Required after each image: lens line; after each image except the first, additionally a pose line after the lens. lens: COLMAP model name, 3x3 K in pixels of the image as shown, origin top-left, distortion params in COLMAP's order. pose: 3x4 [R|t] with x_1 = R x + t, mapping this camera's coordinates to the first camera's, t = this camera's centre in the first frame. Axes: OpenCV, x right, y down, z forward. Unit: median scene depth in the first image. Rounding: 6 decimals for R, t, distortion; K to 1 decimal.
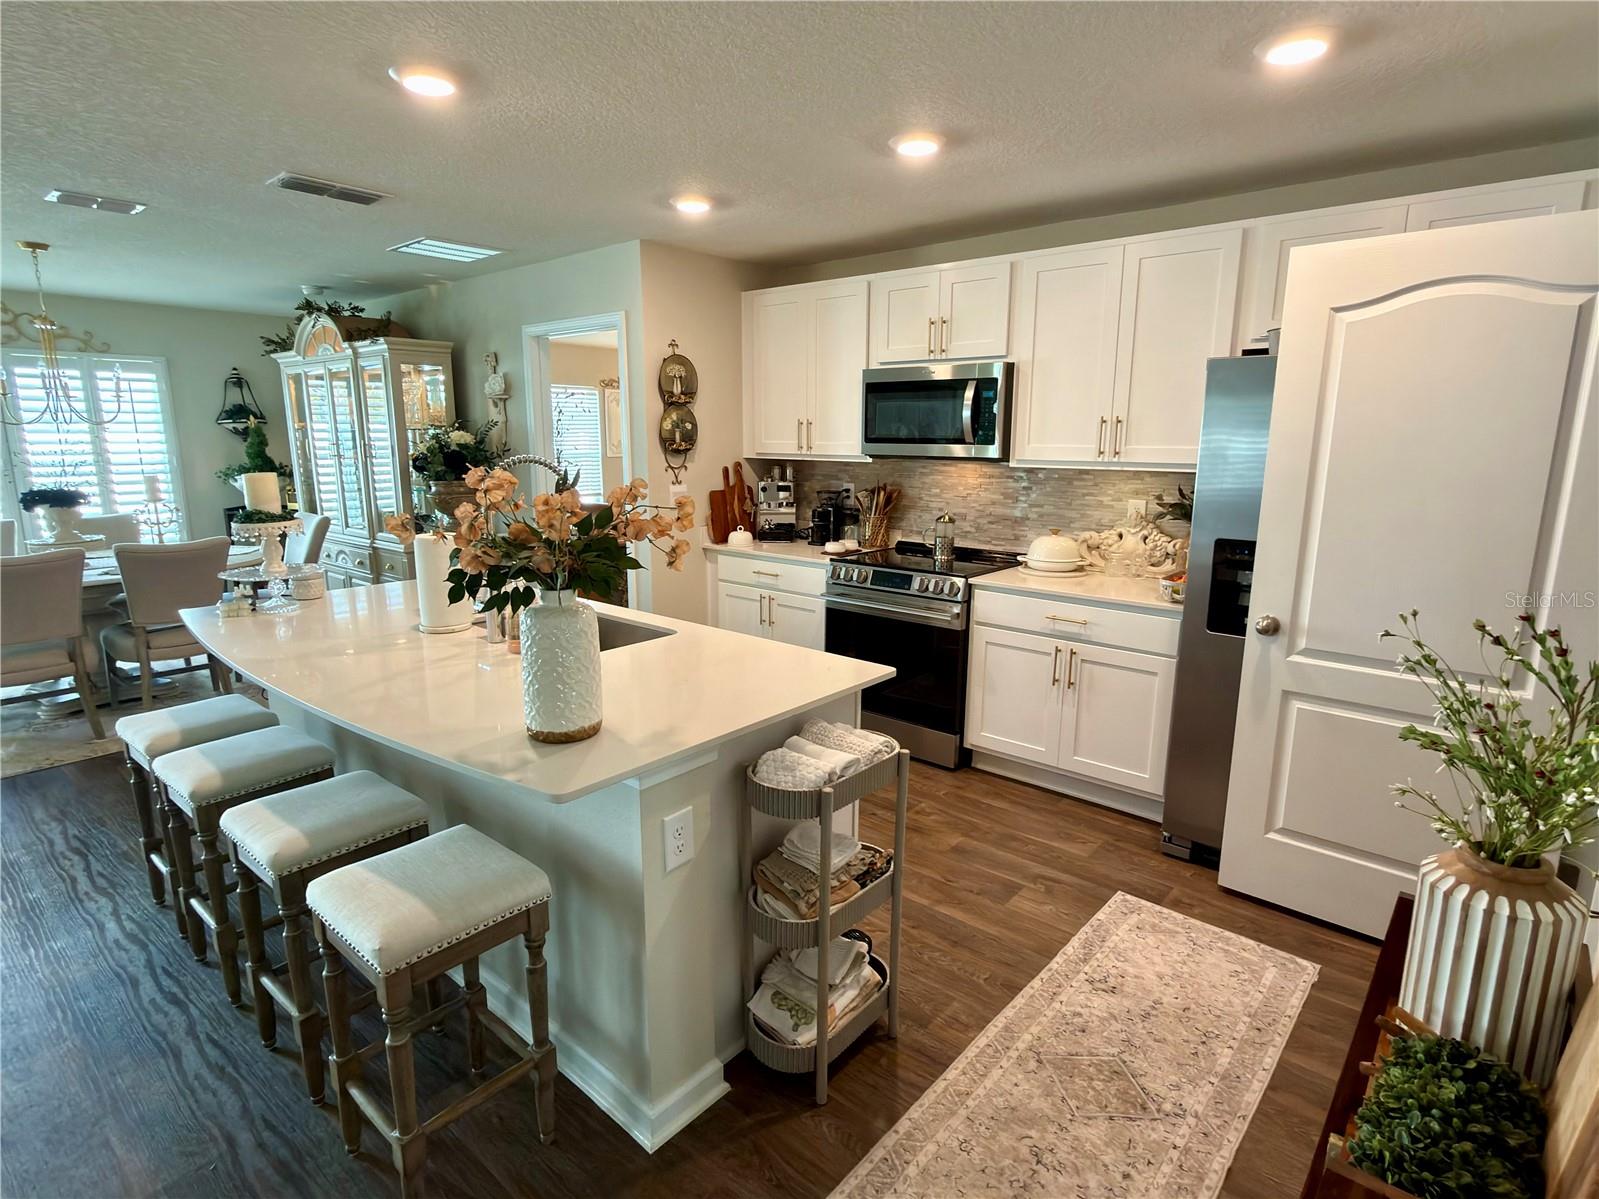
lens RADIAL K [[837.5, 0, 792.8], [0, 837.5, 598.1], [0, 0, 1]] dist [-0.003207, -0.001827]
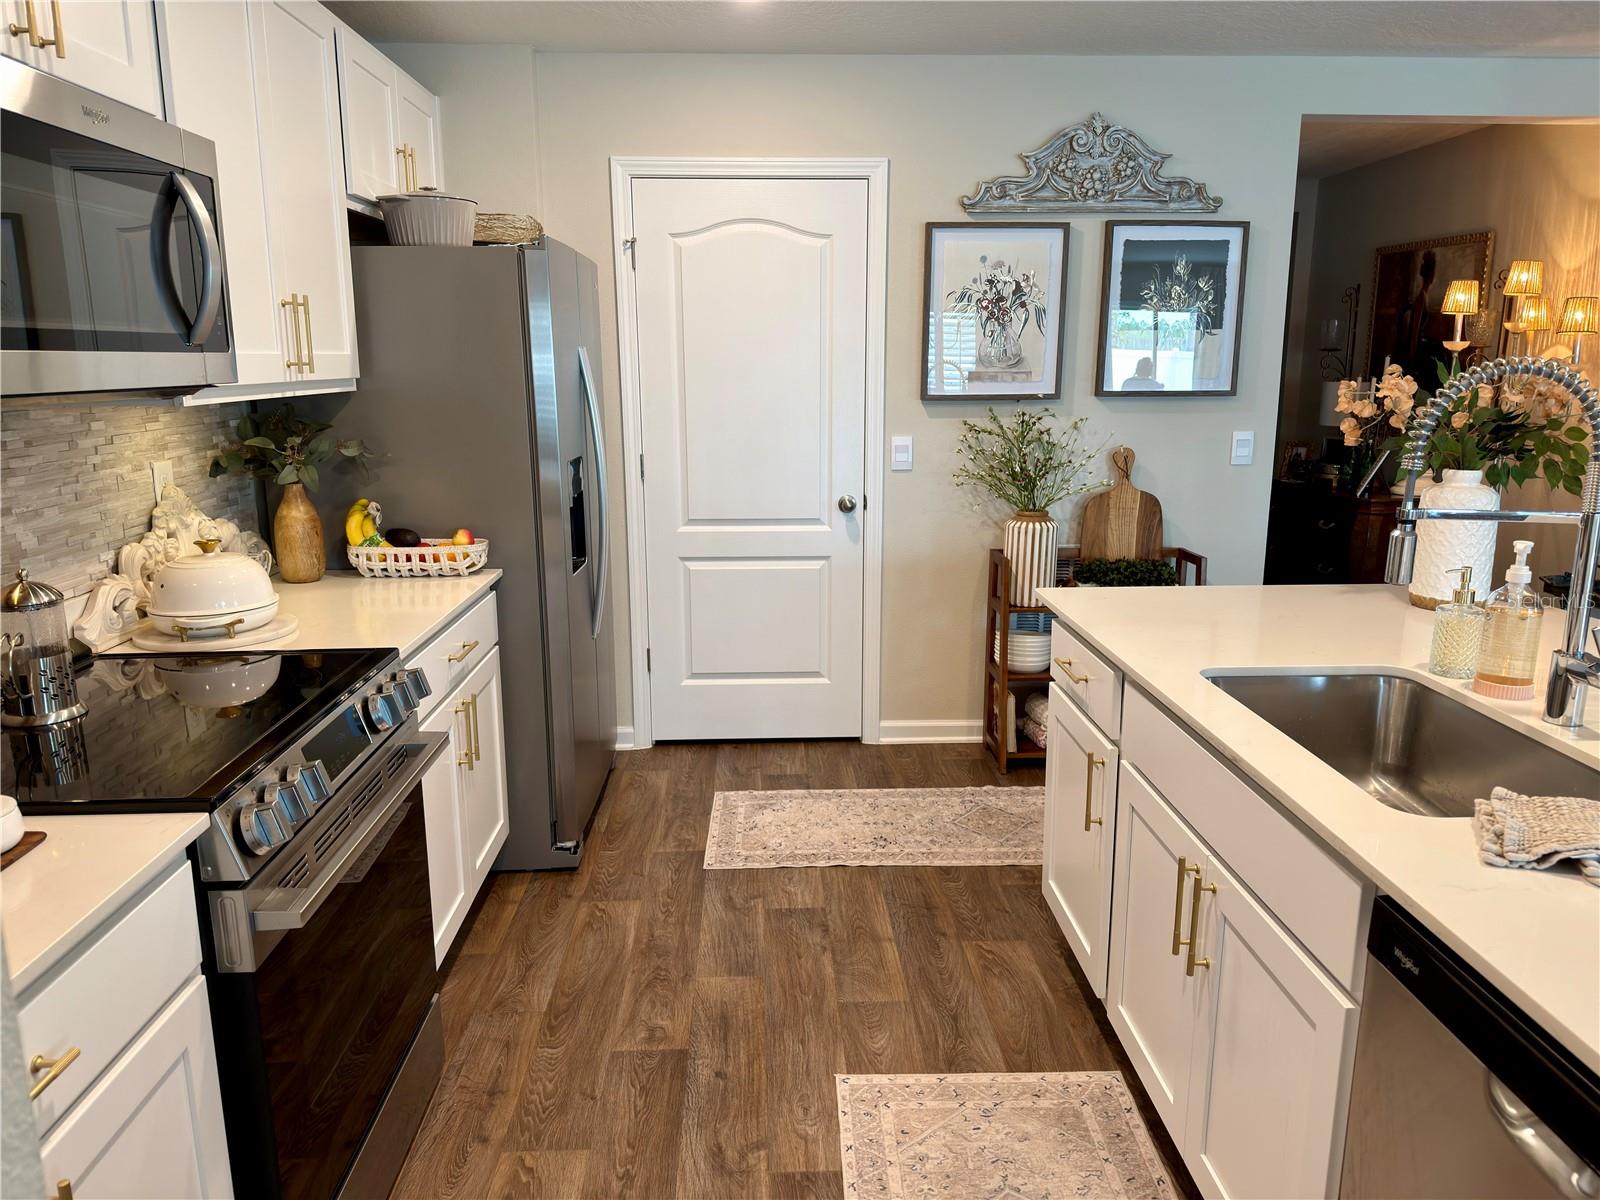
lens RADIAL K [[1112.9, 0, 795.2], [0, 1112.9, 607.1], [0, 0, 1]] dist [0.069069, -0.070419]
pose [[-0.683515, -0.157915, 0.712650, -0.292384], [0.143479, 0.928205, 0.343292, -0.182431], [-0.715696, 0.336896, -0.611785, 0.997239]]
